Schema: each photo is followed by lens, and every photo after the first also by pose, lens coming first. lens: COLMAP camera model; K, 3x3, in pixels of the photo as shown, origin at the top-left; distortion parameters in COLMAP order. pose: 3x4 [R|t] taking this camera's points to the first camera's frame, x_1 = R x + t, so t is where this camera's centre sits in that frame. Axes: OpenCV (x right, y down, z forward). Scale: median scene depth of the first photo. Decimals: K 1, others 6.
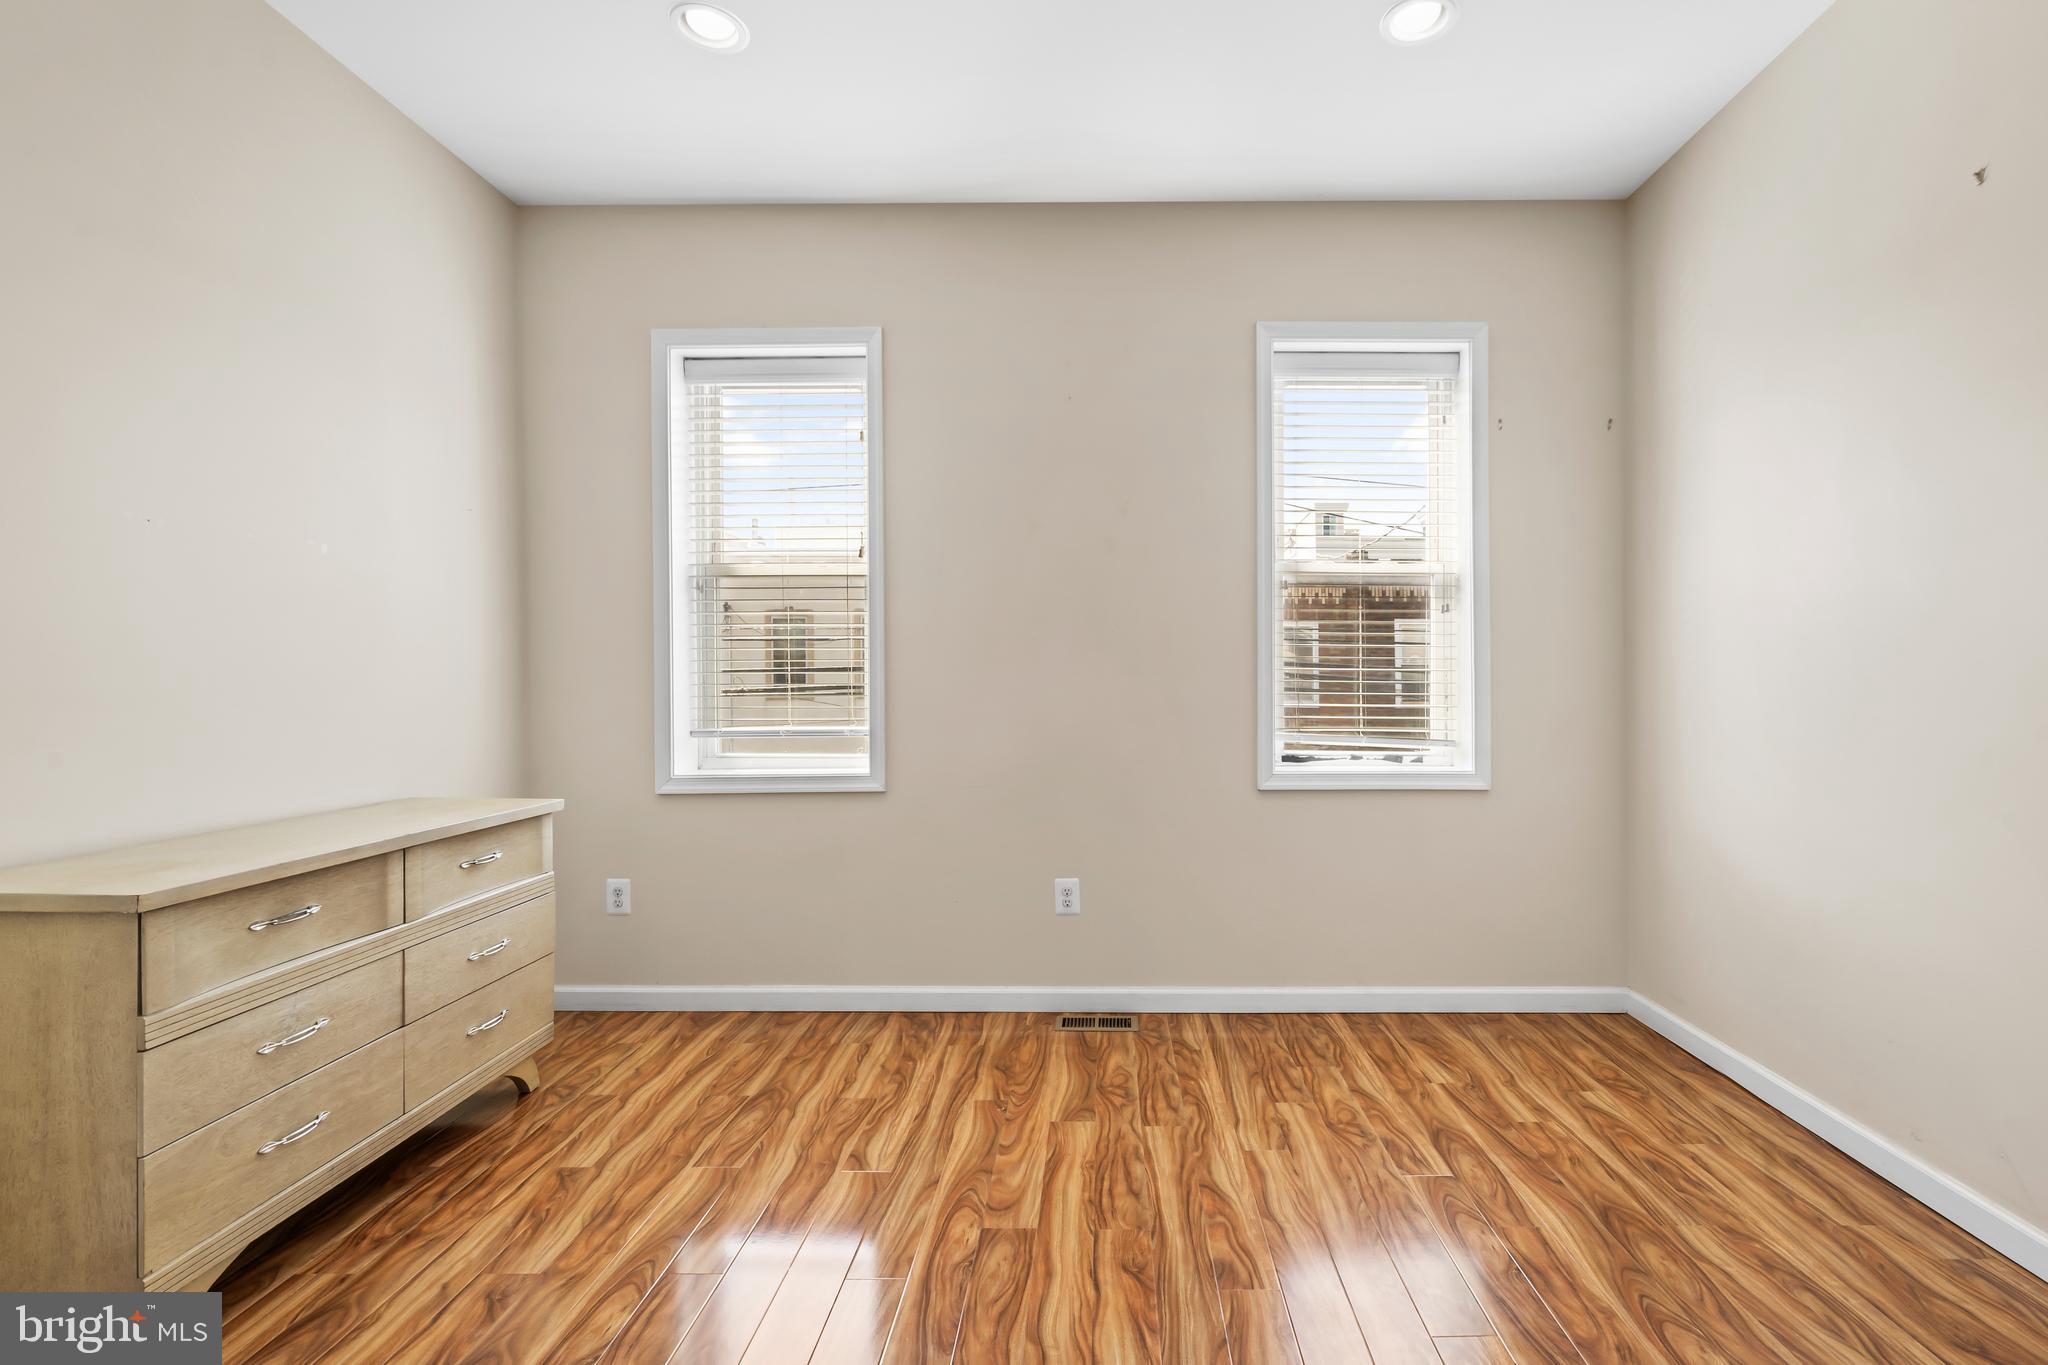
lens RADIAL K [[954.0, 0, 1026.1], [0, 954.0, 696.5], [0, 0, 1]] dist [0.001079, 0.001303]
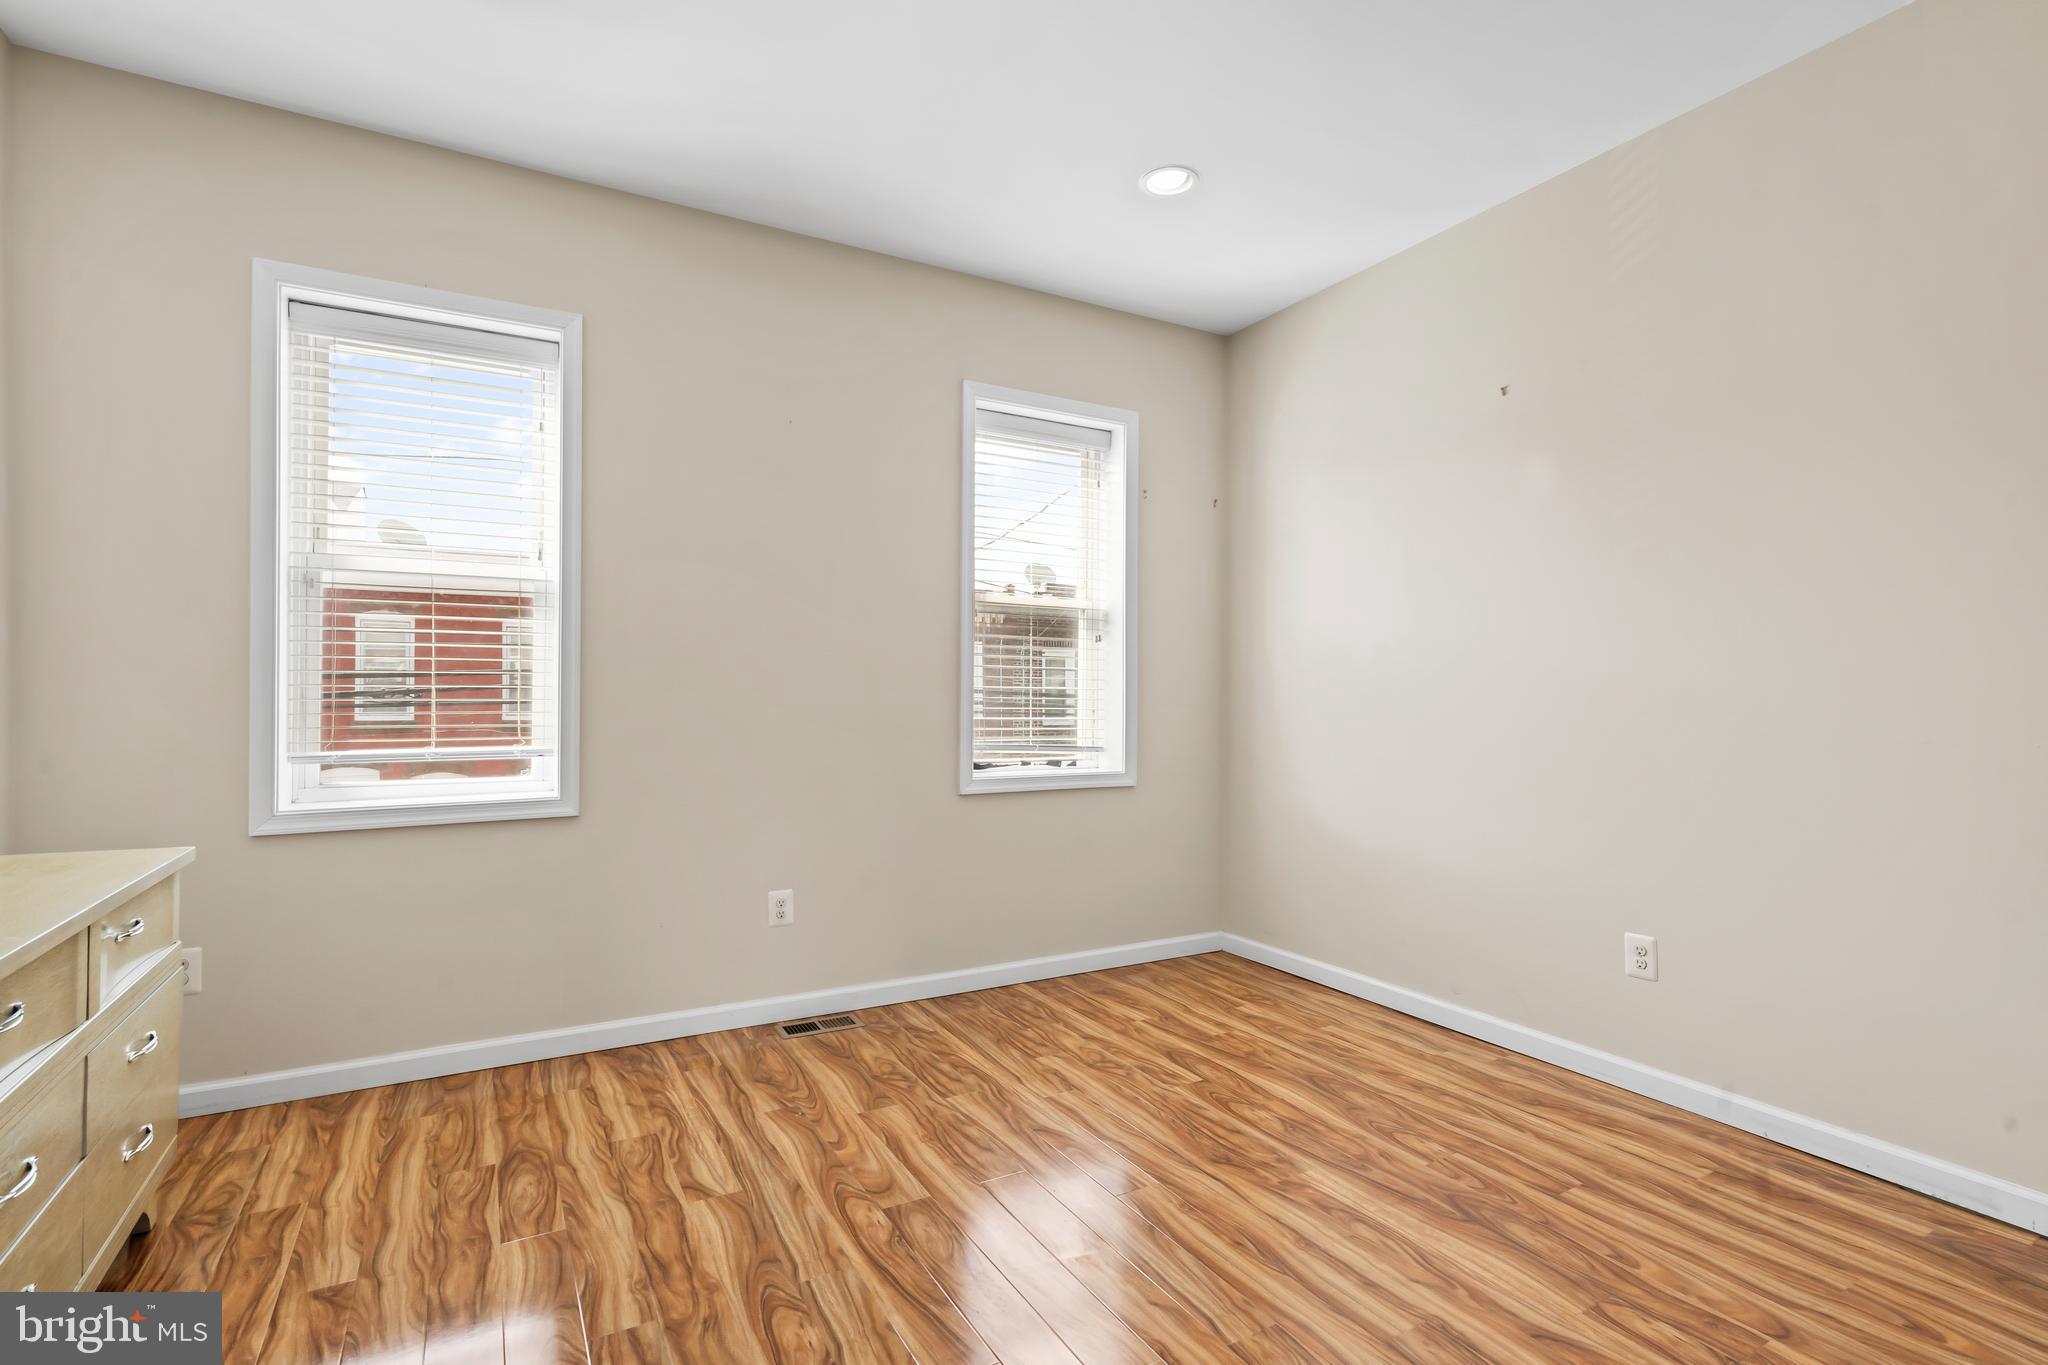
lens RADIAL K [[954.0, 0, 977.3], [0, 954.0, 704.6], [0, 0, 1]] dist [0.001079, 0.001303]
pose [[0.877203, -0.000951, 0.480119, -0.338467], [0.003917, 0.999979, -0.005176, -0.002063], [-0.480104, 0.006421, 0.877188, 0.004503]]
